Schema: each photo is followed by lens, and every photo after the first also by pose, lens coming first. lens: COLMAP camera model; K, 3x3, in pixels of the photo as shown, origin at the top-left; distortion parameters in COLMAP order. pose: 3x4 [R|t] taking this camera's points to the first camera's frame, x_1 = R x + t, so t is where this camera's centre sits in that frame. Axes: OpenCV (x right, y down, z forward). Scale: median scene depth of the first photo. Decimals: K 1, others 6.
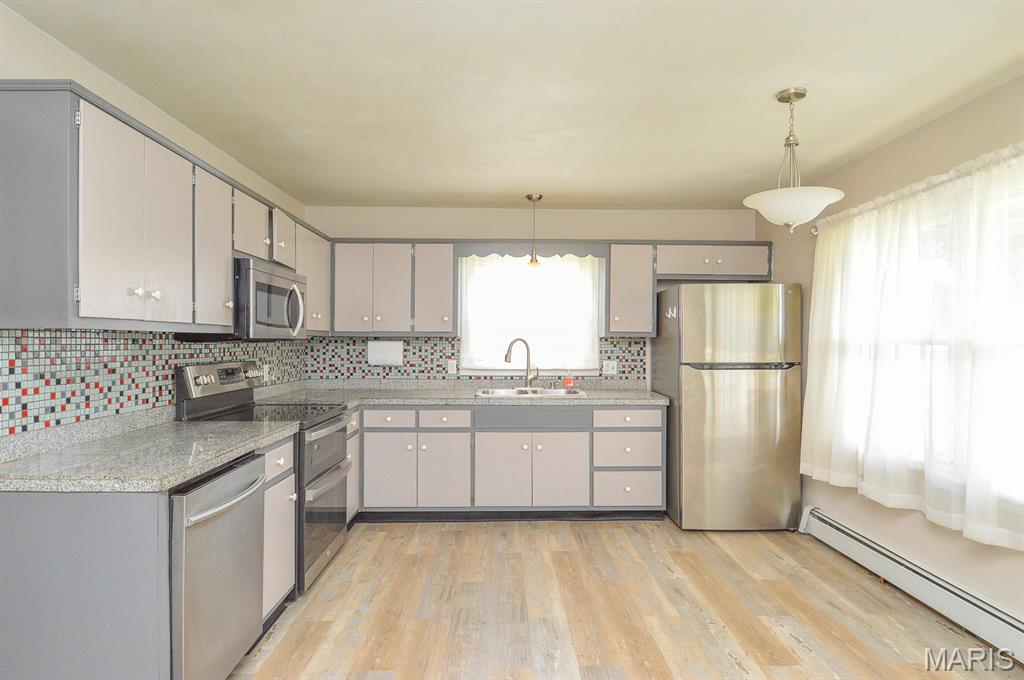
lens RADIAL K [[547.4, 0, 512.1], [0, 547.4, 343.1], [0, 0, 1]] dist [0.005659, -0.016241]
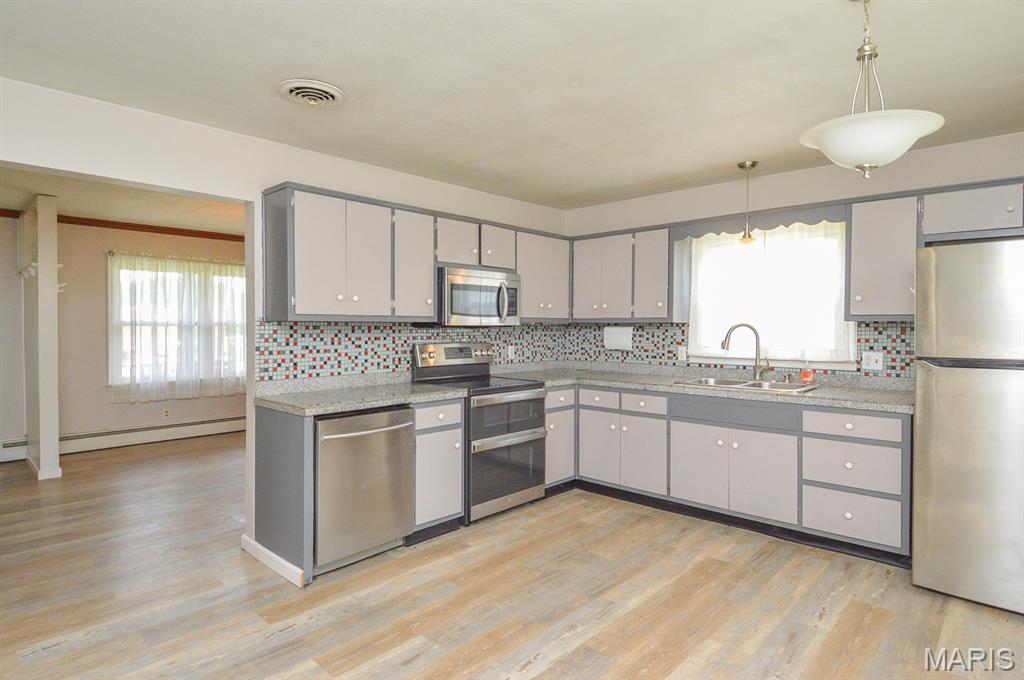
lens RADIAL K [[547.4, 0, 492.4], [0, 547.4, 329.2], [0, 0, 1]] dist [0.005659, -0.016241]
pose [[0.706433, 0.001901, -0.707777, 0.418495], [-0.000673, 0.999998, 0.002014, -0.001758], [0.707779, -0.000947, 0.706433, 0.088322]]
